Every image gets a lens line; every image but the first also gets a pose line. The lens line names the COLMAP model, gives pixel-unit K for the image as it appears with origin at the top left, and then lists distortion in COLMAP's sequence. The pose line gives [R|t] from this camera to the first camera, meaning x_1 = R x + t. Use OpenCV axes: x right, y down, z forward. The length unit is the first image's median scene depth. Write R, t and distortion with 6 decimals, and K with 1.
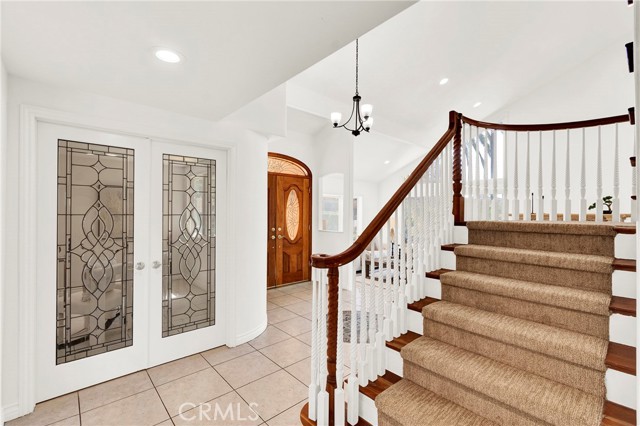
lens RADIAL K [[282.7, 0, 325.7], [0, 282.7, 206.7], [0, 0, 1]] dist [0.010774, 0.000178]
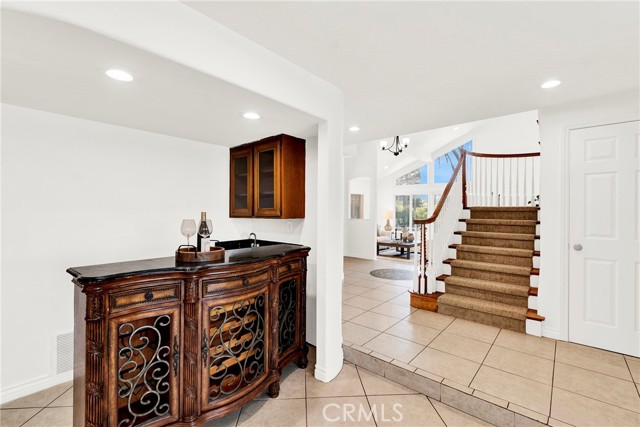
lens RADIAL K [[282.7, 0, 317.2], [0, 282.7, 215.4], [0, 0, 1]] dist [0.010774, 0.000178]
pose [[0.989880, 0.003234, 0.141867, -0.843963], [-0.007959, 0.999432, 0.032753, 0.056872], [-0.141680, -0.033551, 0.989344, -0.804217]]
